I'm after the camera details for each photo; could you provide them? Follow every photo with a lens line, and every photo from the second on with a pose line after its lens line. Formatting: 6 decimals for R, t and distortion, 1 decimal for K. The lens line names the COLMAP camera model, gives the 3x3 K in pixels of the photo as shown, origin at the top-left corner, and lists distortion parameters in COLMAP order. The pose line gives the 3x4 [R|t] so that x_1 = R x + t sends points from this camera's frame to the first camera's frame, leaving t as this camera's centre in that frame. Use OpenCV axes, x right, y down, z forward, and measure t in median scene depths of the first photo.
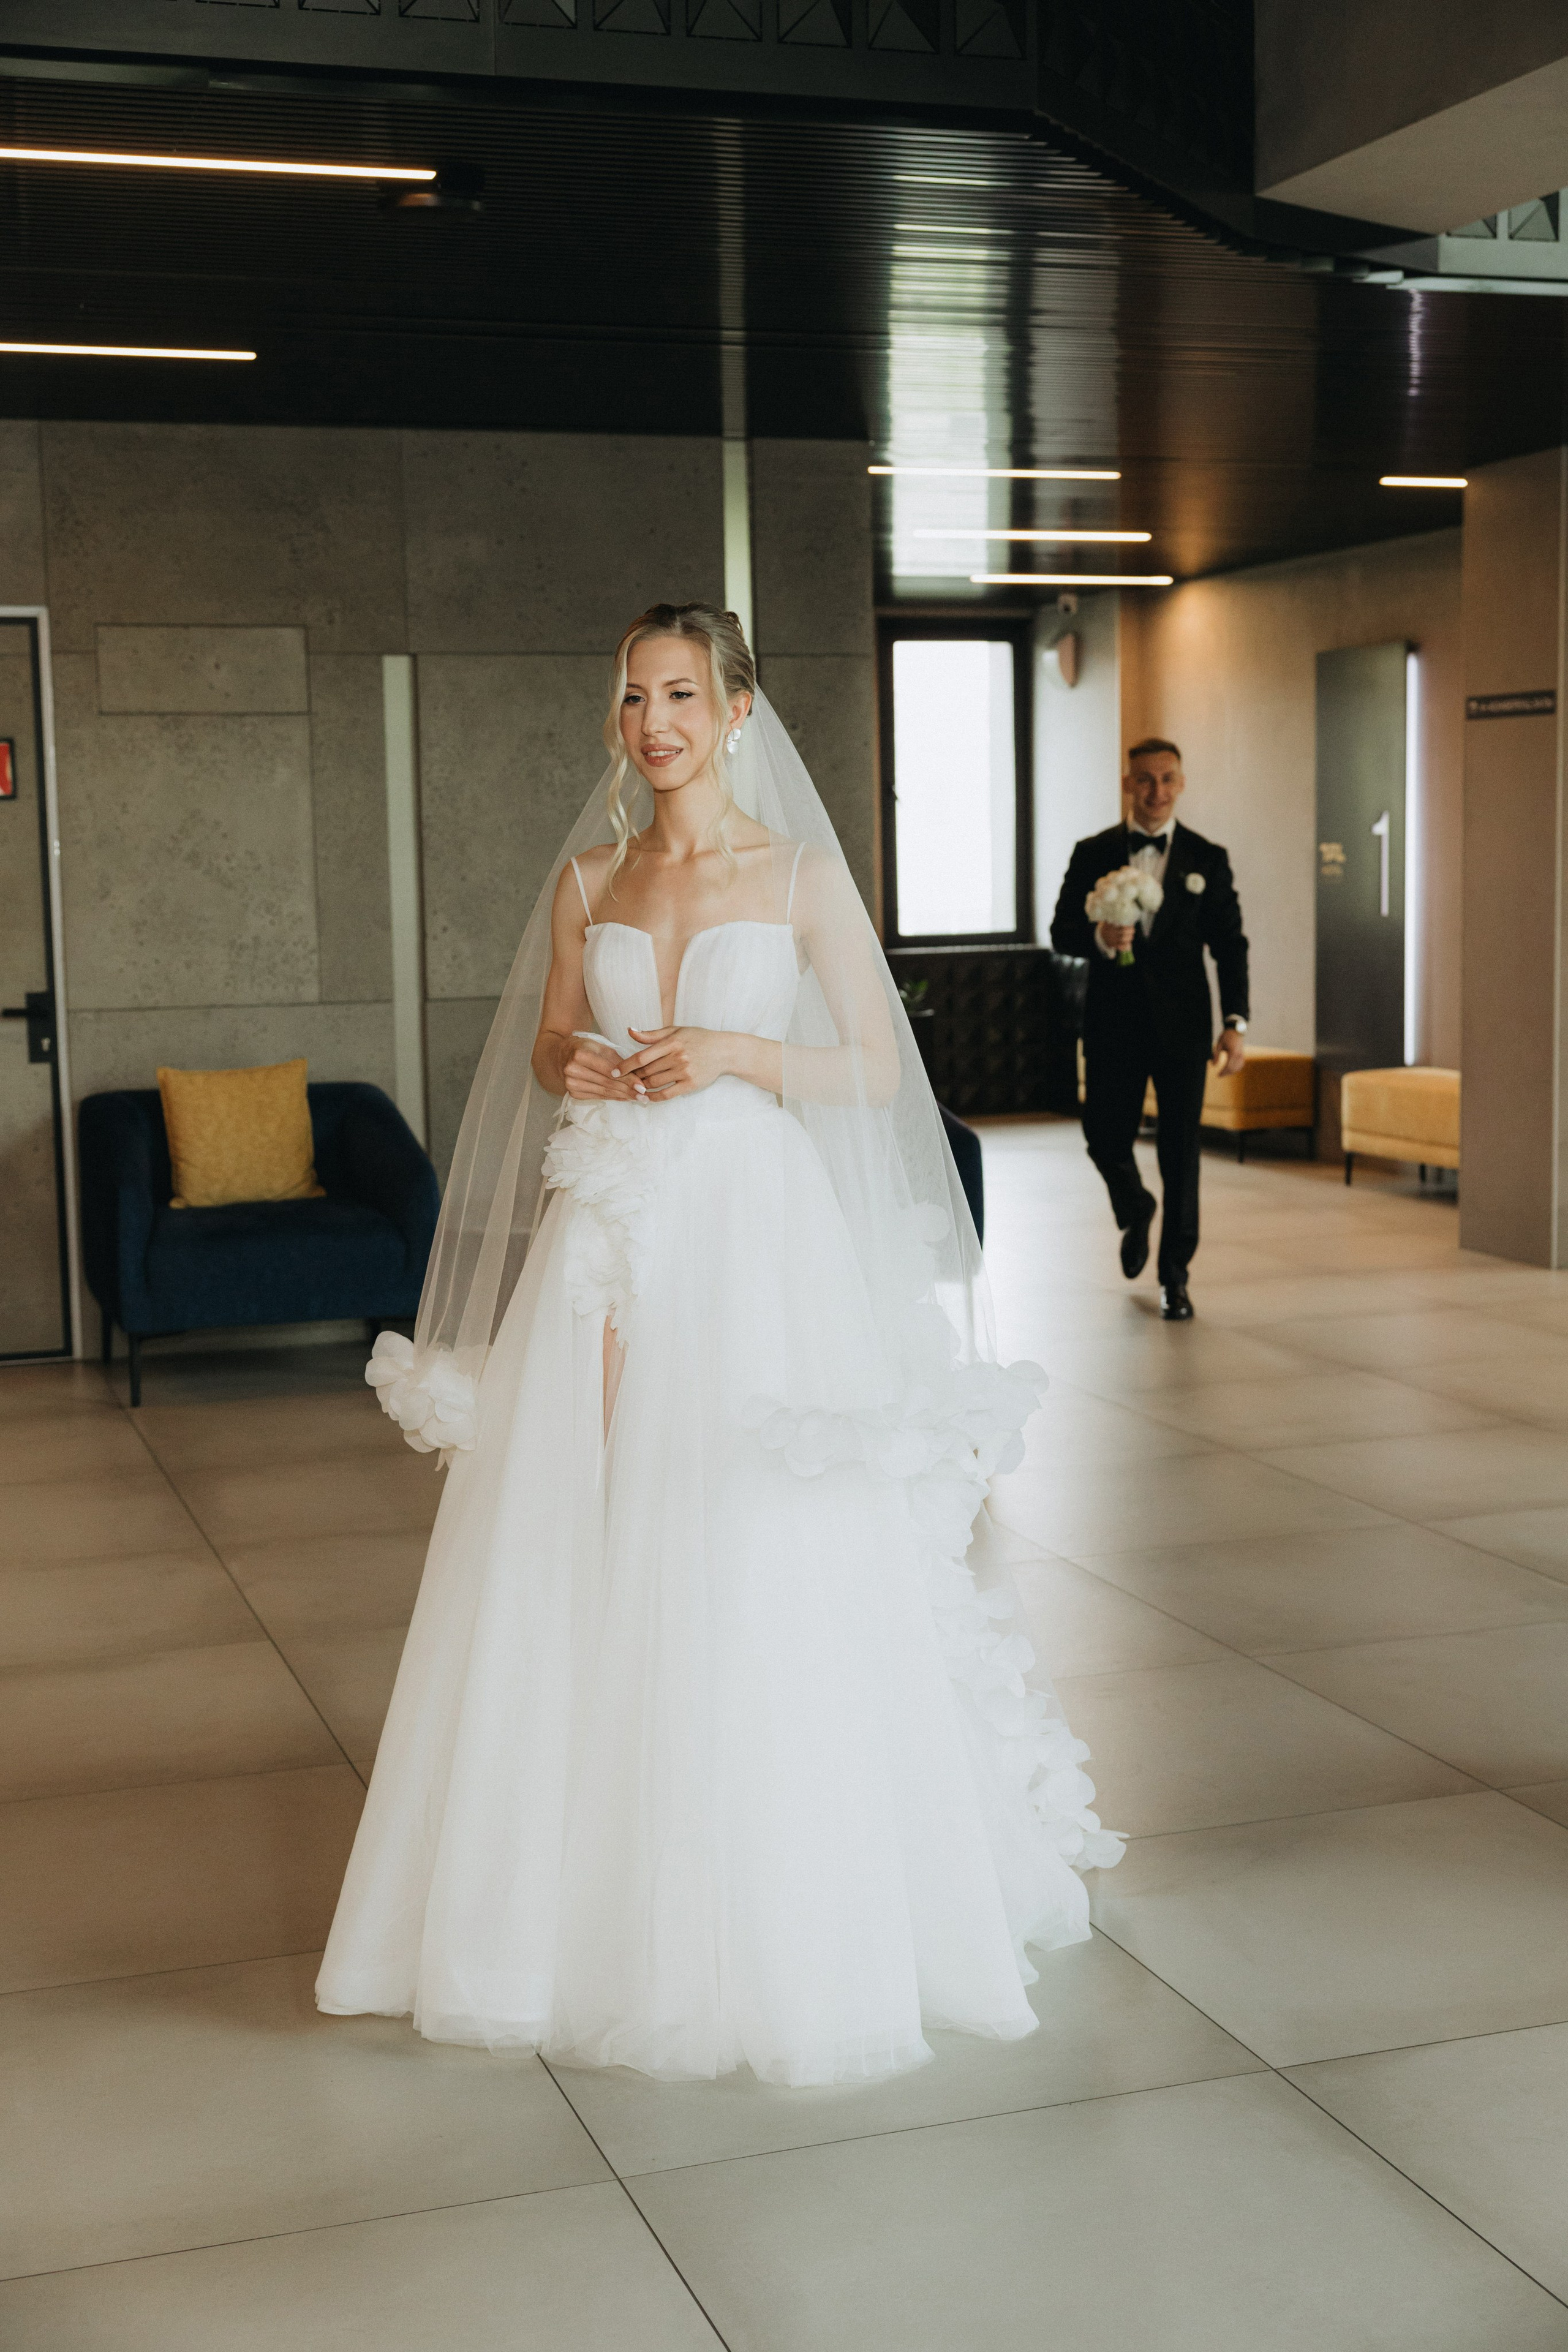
lens RADIAL K [[3331.8, 0, 784.0], [0, 3331.8, 1176.0], [0, 0, 1]] dist [0.020605, 0.038177]
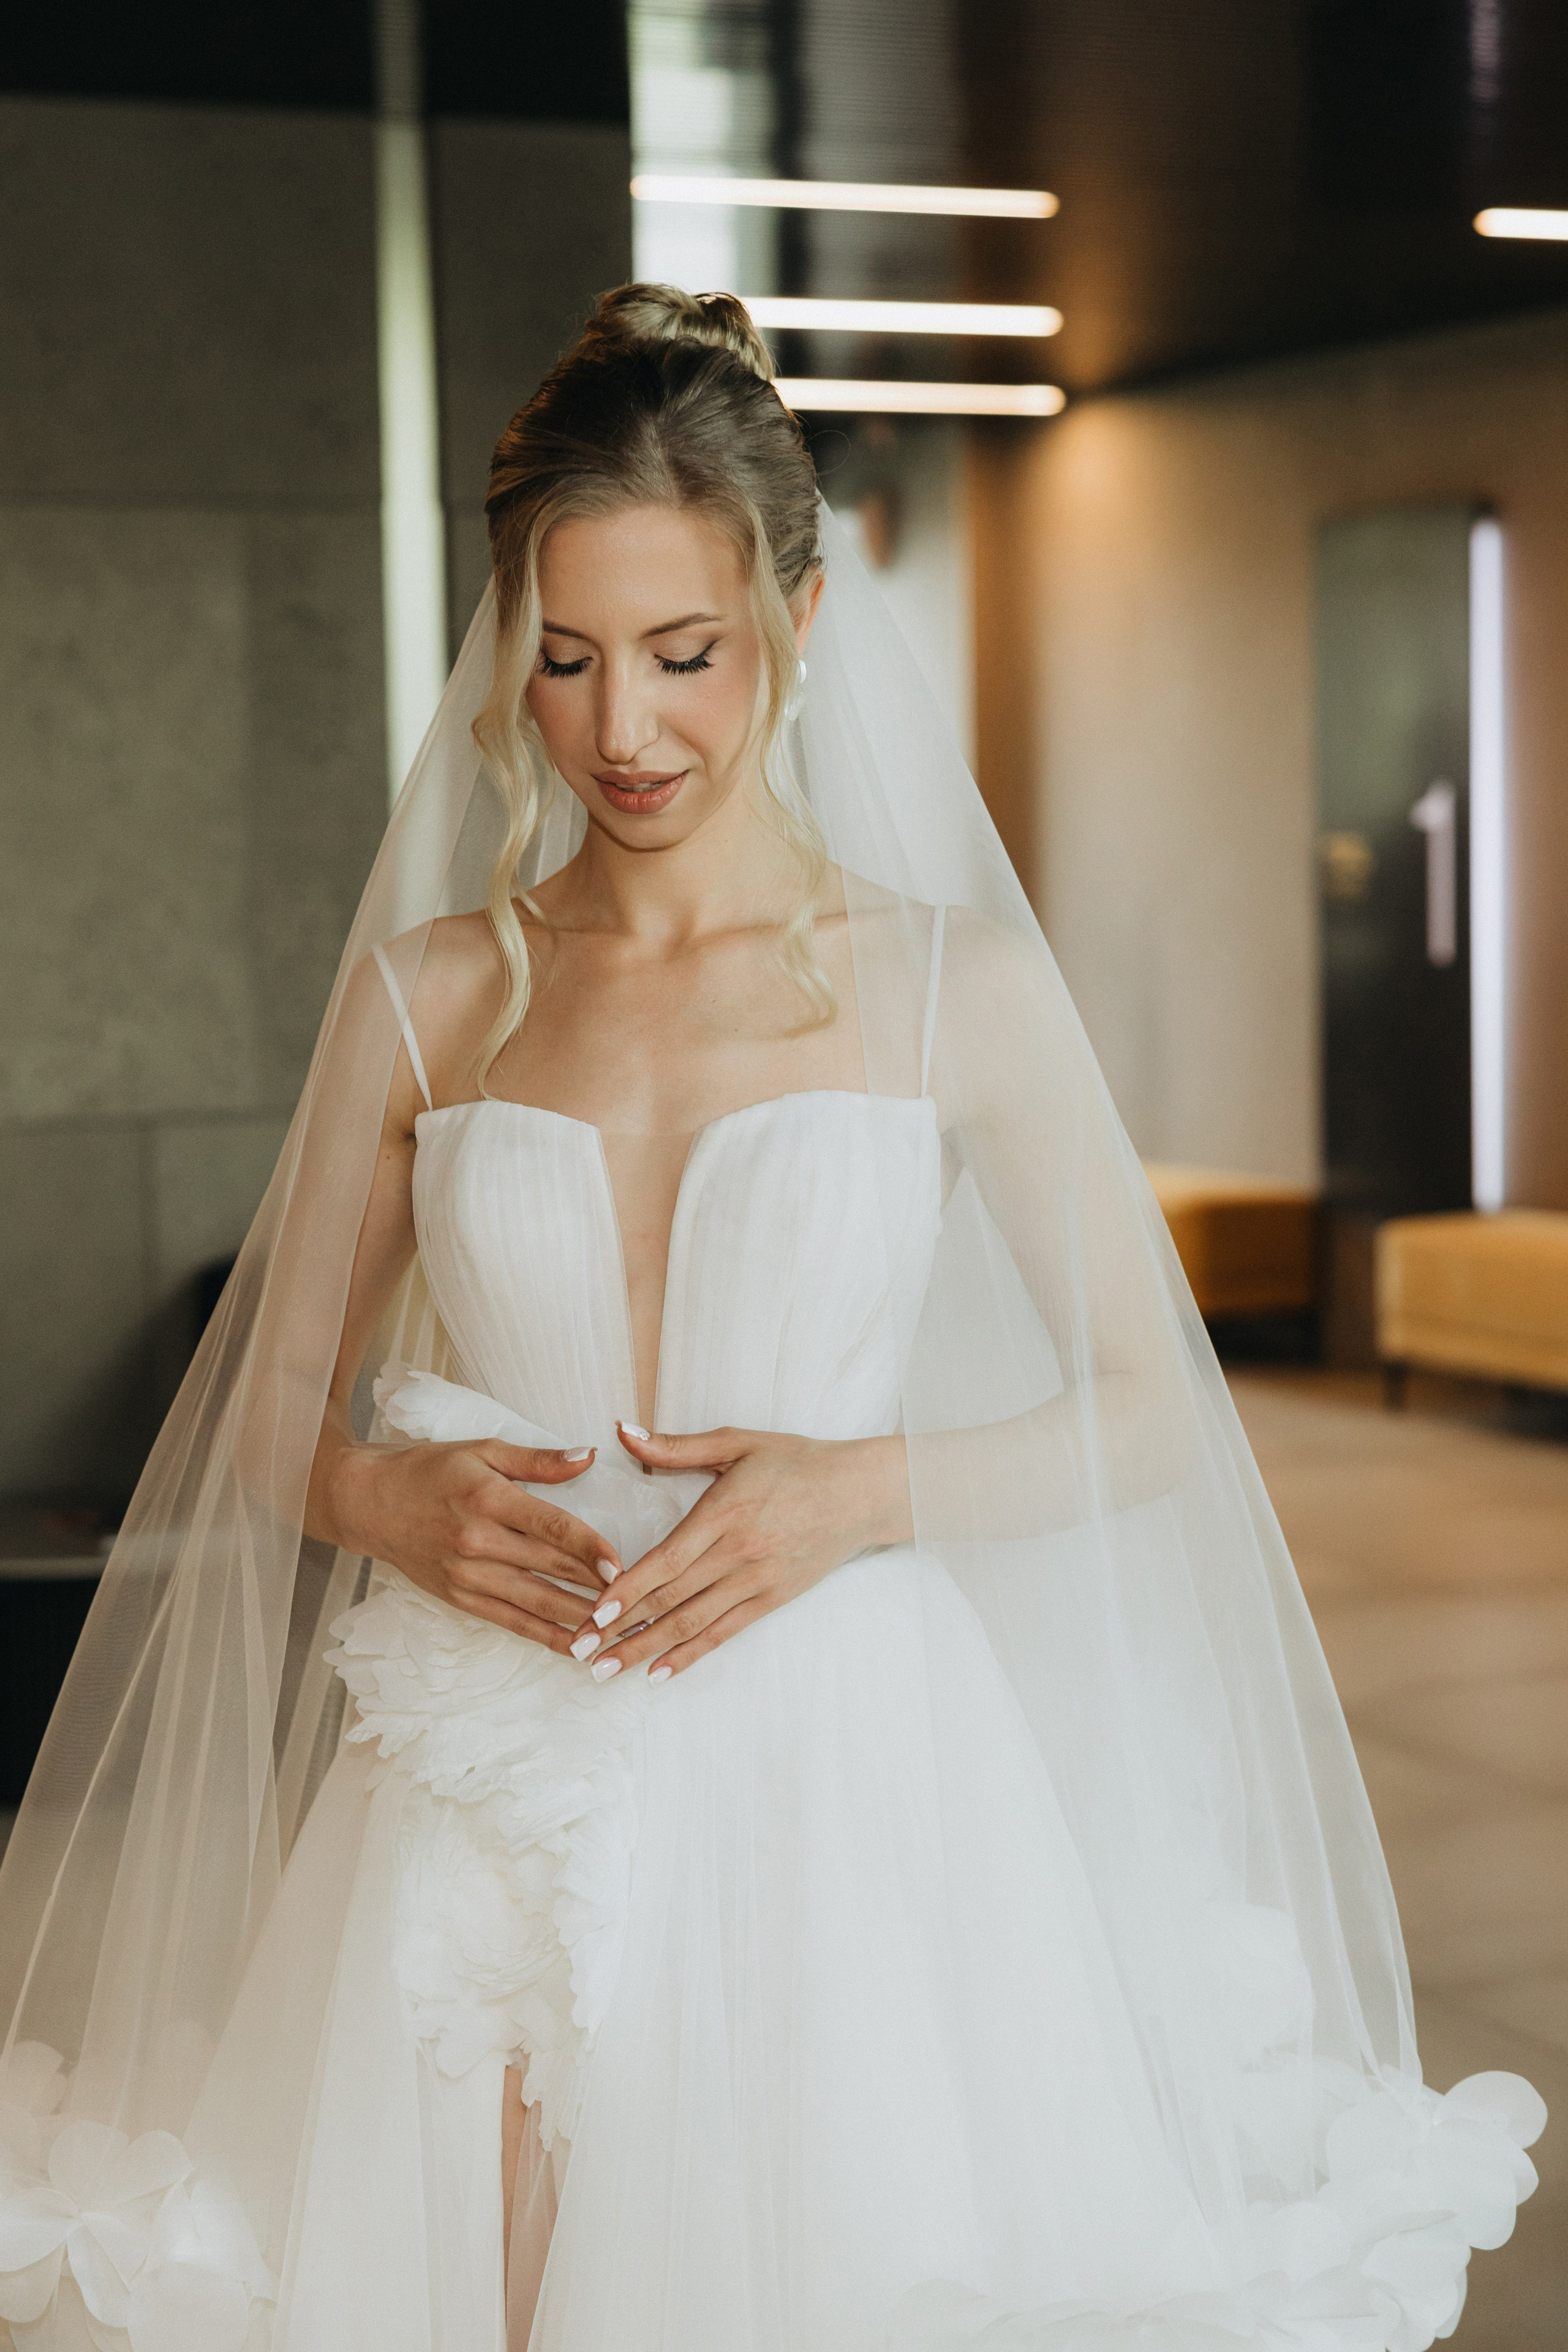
lens RADIAL K [[4185.7, 0, 784.0], [0, 4185.7, 1176.0], [0, 0, 1]] dist [-0.120165, -0.013059]
pose [[0.986918, -0.014762, 0.160549, -0.064399], [0.015851, 0.999859, -0.005504, -0.041715], [-0.160445, 0.007977, 0.987013, 0.316873]]
